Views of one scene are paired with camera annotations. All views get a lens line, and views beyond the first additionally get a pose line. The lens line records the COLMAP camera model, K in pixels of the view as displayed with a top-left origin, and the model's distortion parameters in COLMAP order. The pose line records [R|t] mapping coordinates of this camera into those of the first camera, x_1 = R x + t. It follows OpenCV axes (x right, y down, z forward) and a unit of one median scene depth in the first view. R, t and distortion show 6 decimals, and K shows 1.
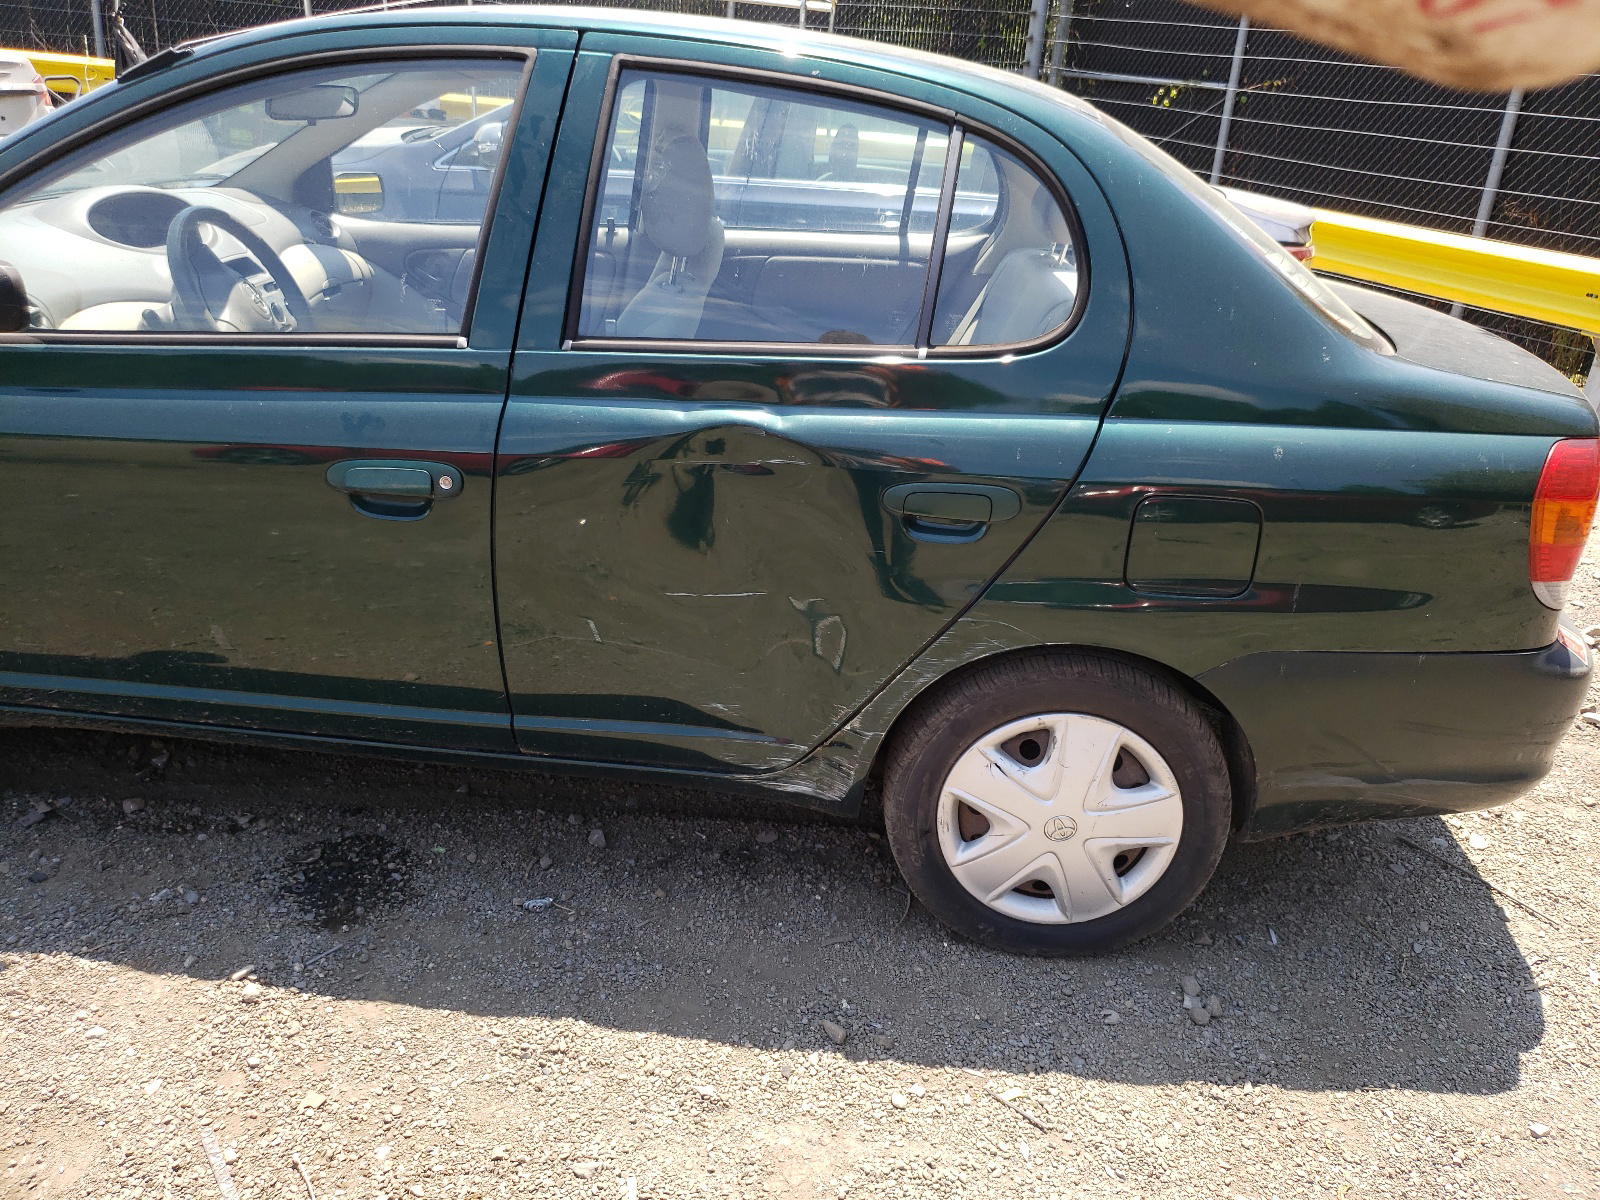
lens RADIAL K [[1205.4, 0, 798.4], [0, 1205.4, 595.2], [0, 0, 1]] dist [0.007381, 0.003924]
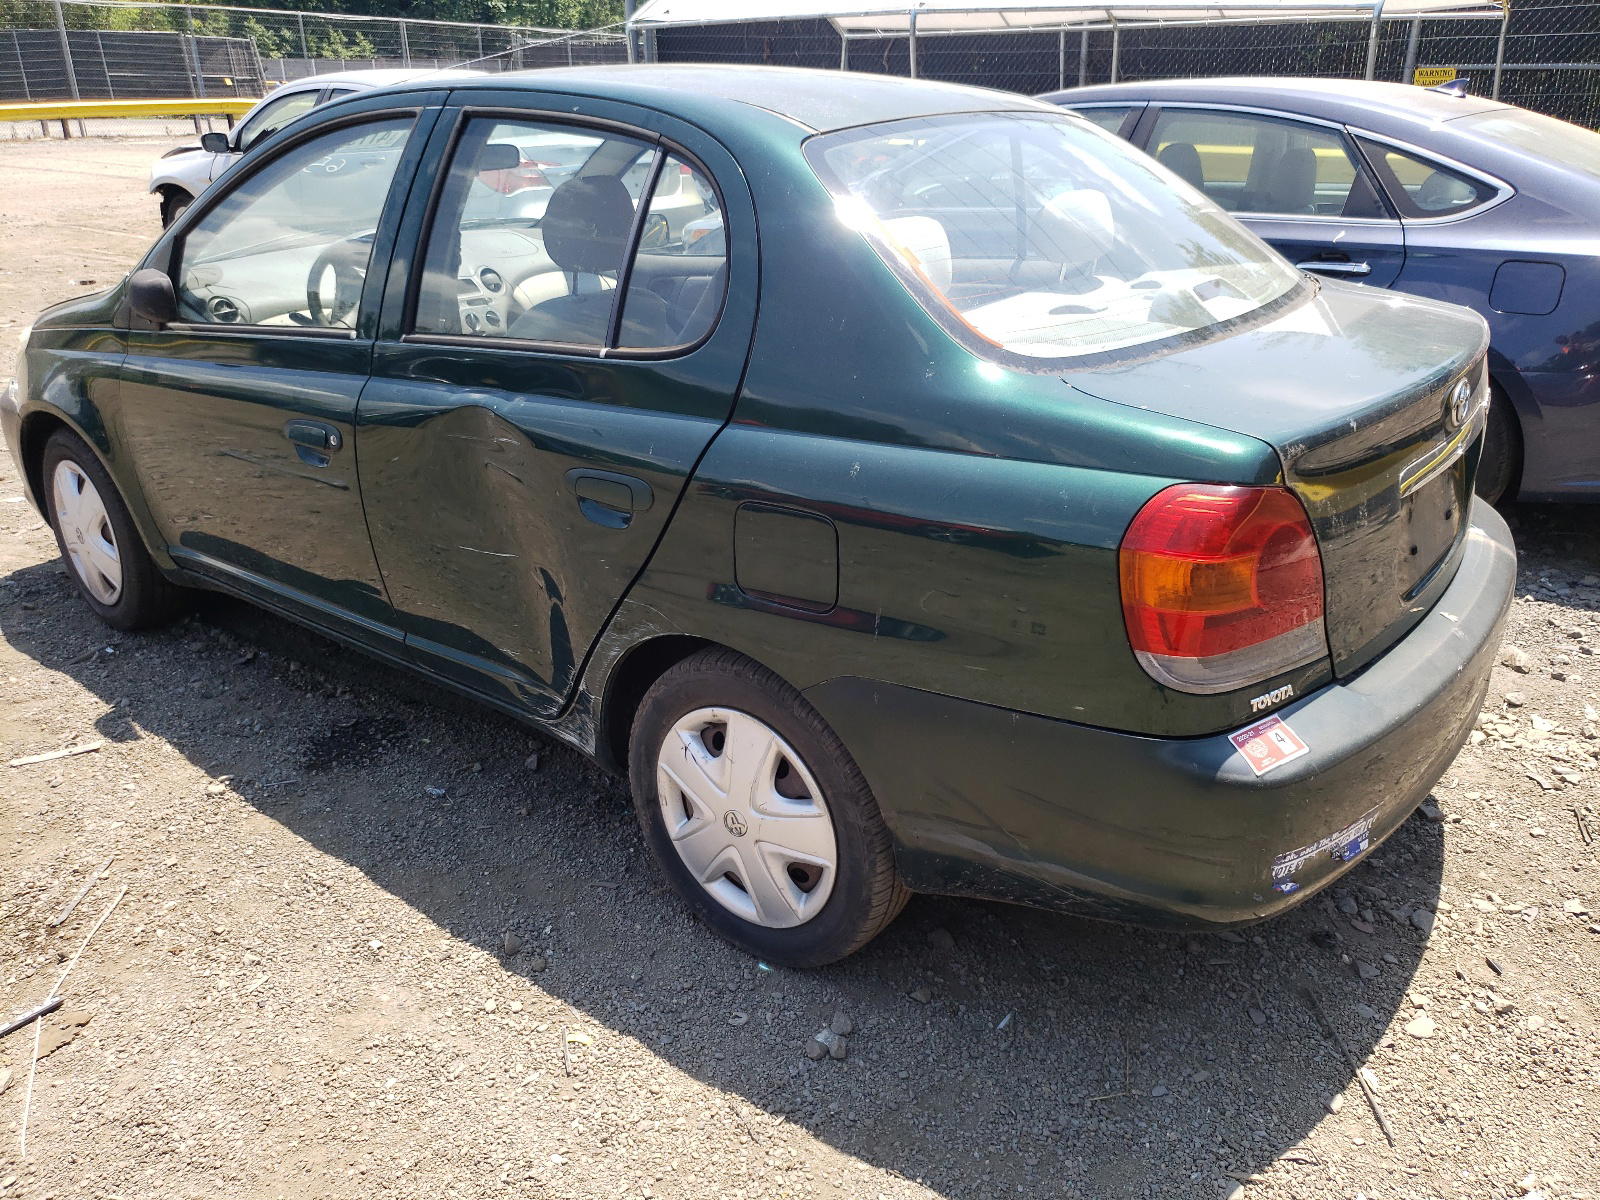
lens RADIAL K [[1205.4, 0, 795.5], [0, 1205.4, 600.8], [0, 0, 1]] dist [0.007381, 0.003924]
pose [[0.827163, 0.140646, -0.544077, 0.829892], [-0.152515, 0.988021, 0.023537, -0.026360], [0.540870, 0.063511, 0.838705, 0.167300]]
